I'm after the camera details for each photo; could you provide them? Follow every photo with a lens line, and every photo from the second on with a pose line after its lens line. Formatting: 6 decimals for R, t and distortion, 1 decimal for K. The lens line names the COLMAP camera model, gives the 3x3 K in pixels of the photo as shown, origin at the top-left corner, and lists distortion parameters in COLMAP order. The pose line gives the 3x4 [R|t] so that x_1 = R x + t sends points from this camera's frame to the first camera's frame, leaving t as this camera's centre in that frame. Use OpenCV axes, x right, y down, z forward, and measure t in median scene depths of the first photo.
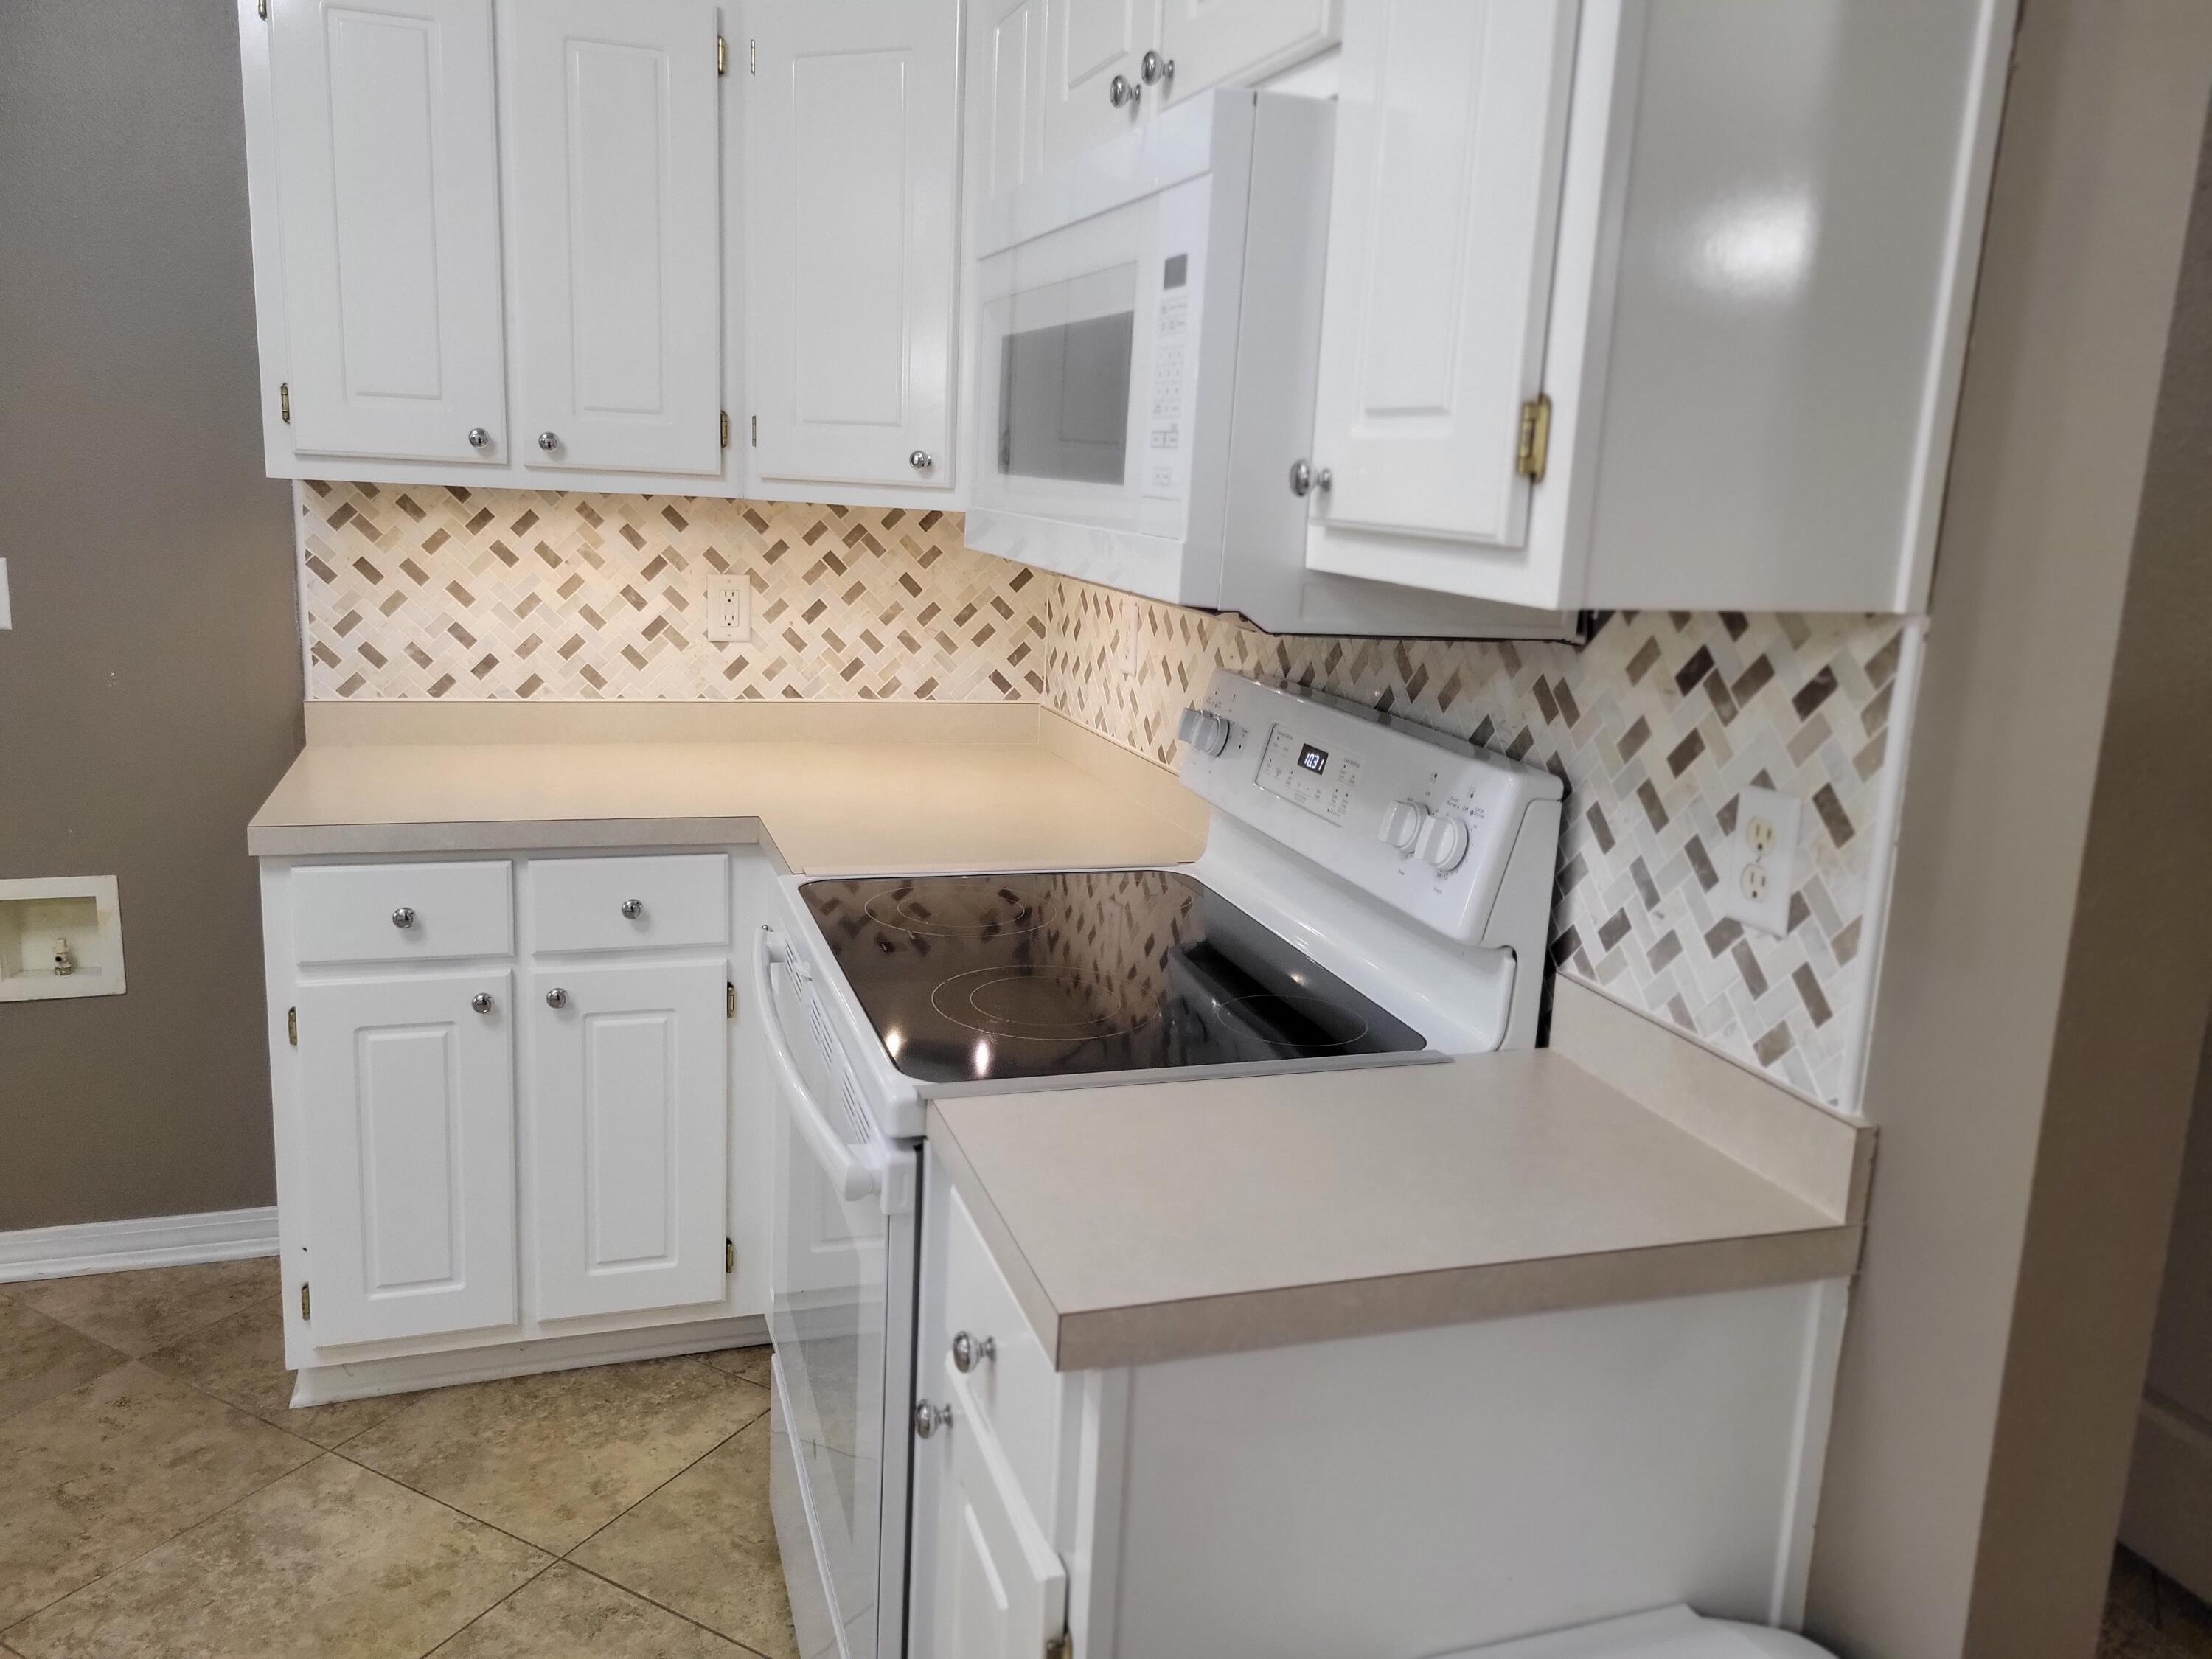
lens RADIAL K [[1671.3, 0, 1102.1], [0, 1671.3, 820.1], [0, 0, 1]] dist [0.037309, -0.004370]
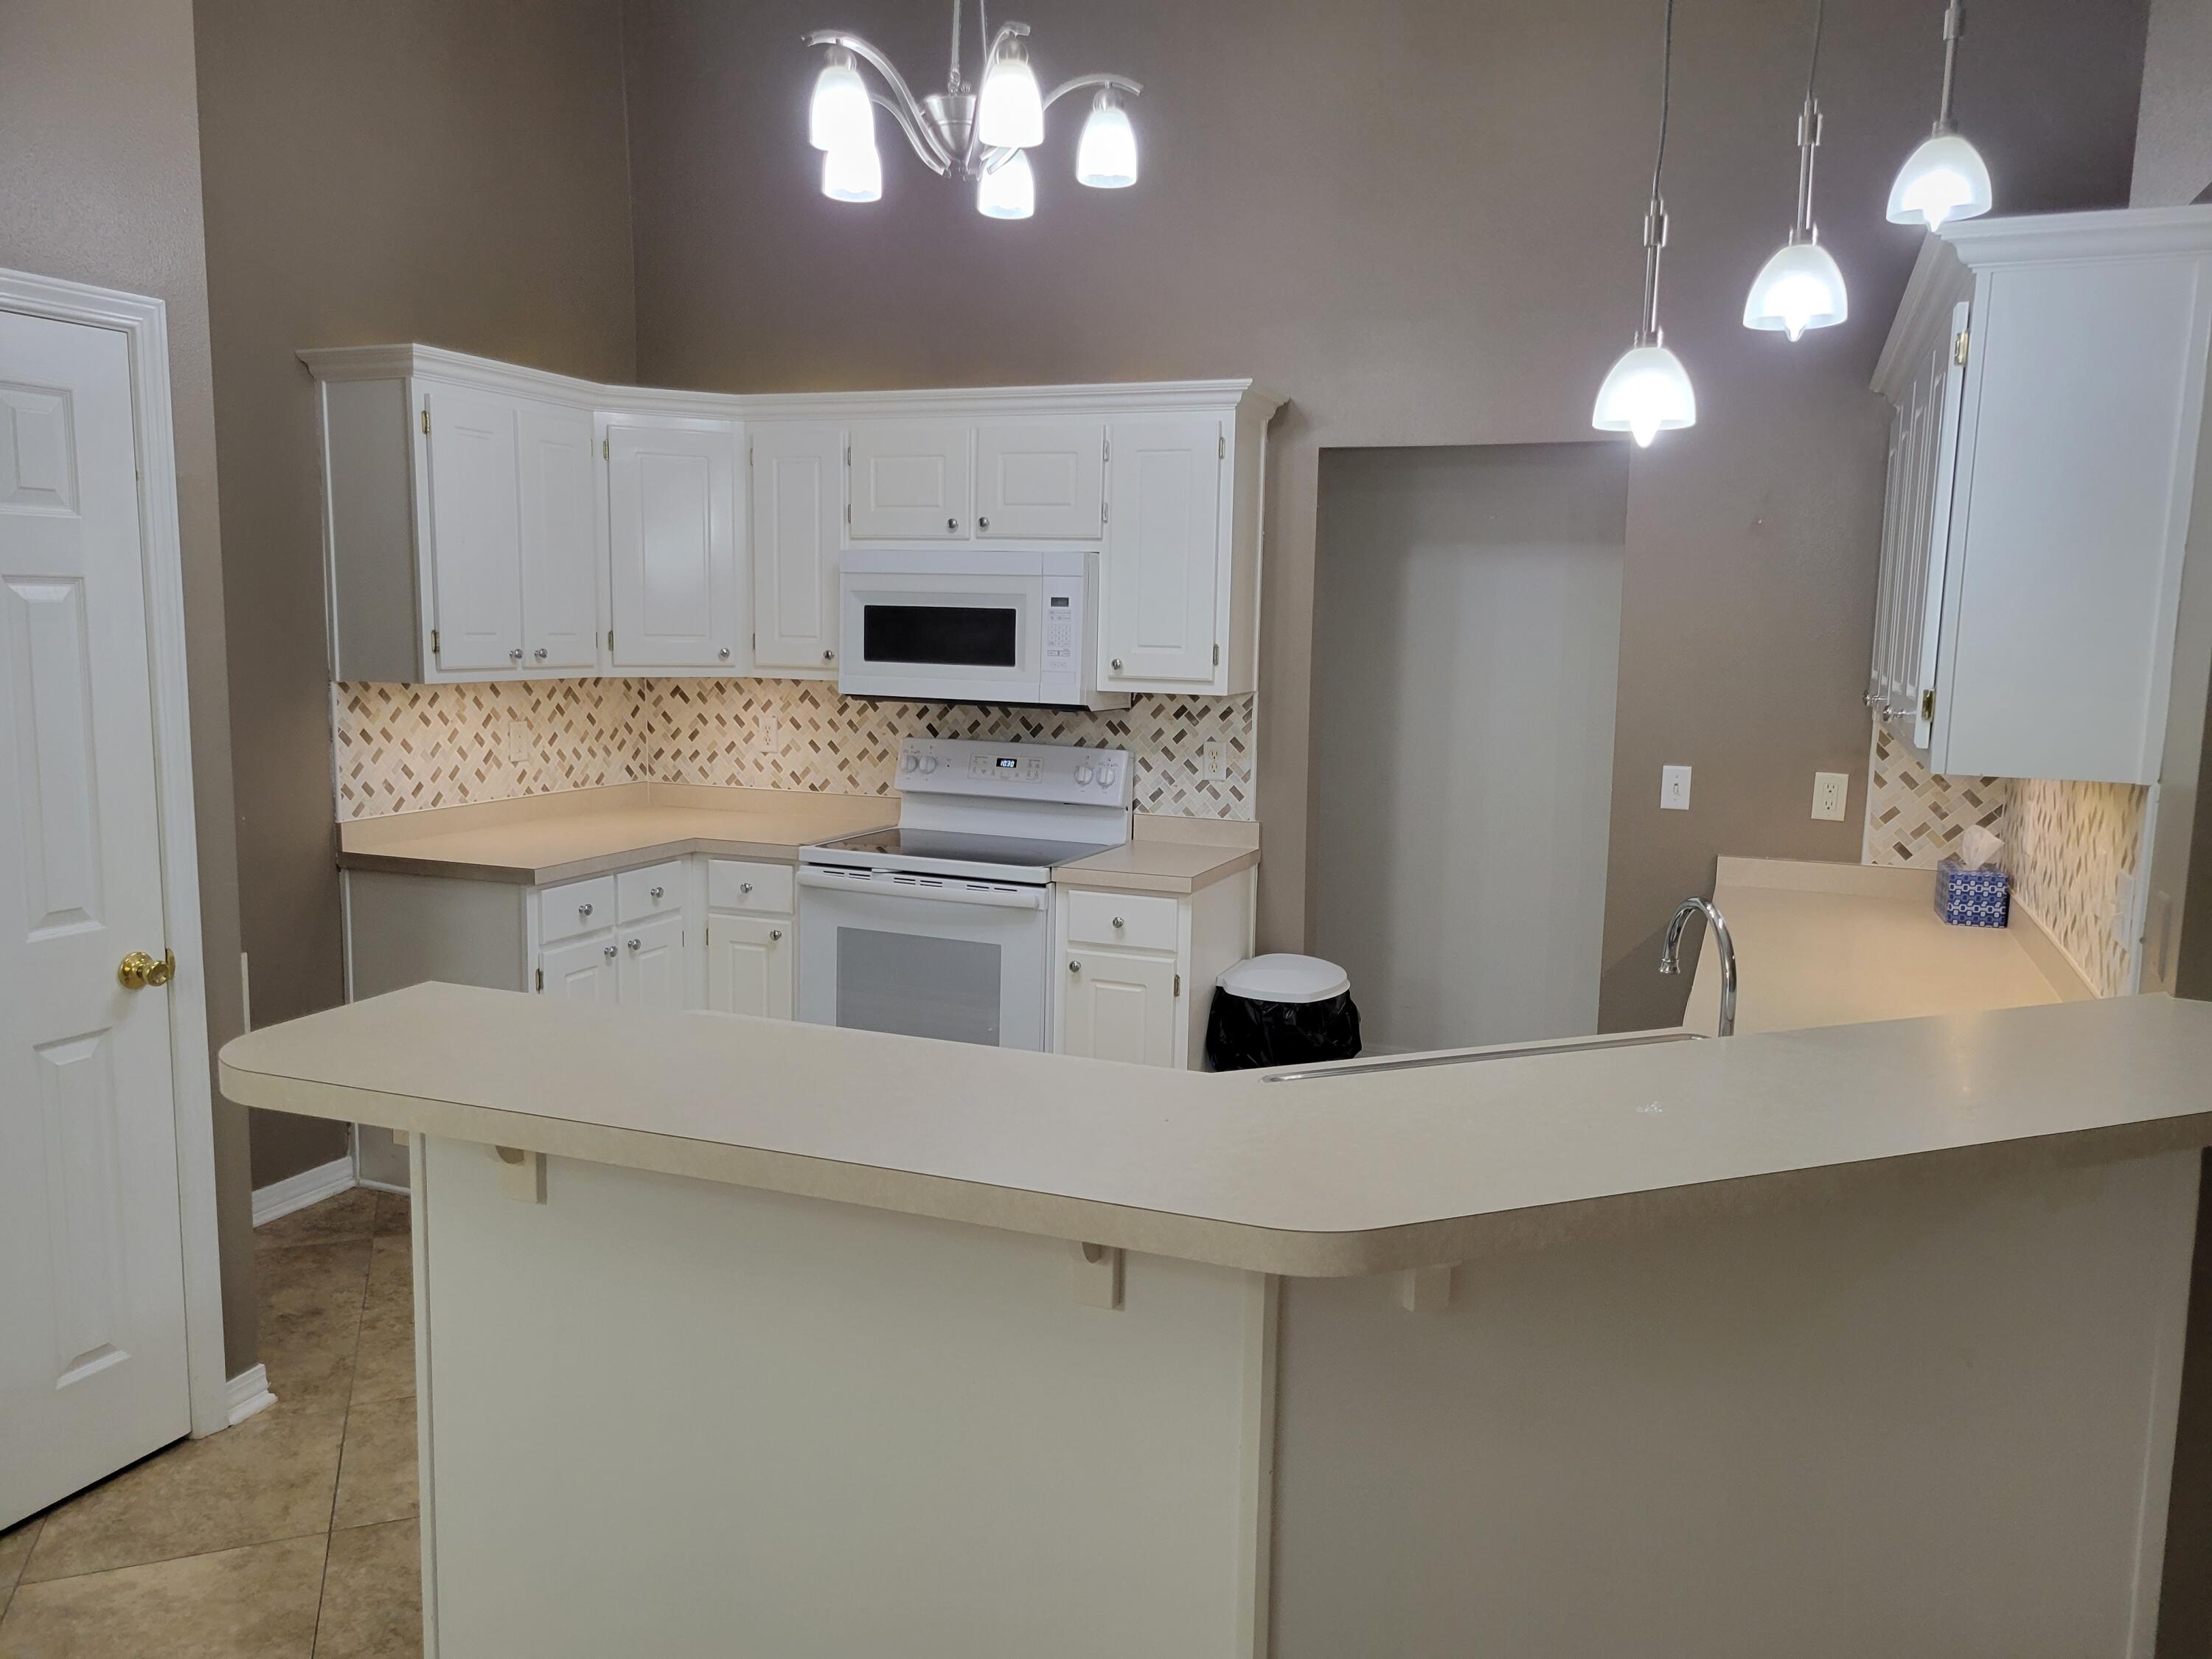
lens RADIAL K [[1671.3, 0, 1106.8], [0, 1671.3, 833.2], [0, 0, 1]] dist [0.037309, -0.004370]
pose [[0.634421, -0.134808, 0.761142, -1.211033], [0.170028, 0.984896, 0.032718, 0.009255], [-0.754056, 0.108658, 0.647760, -0.550259]]
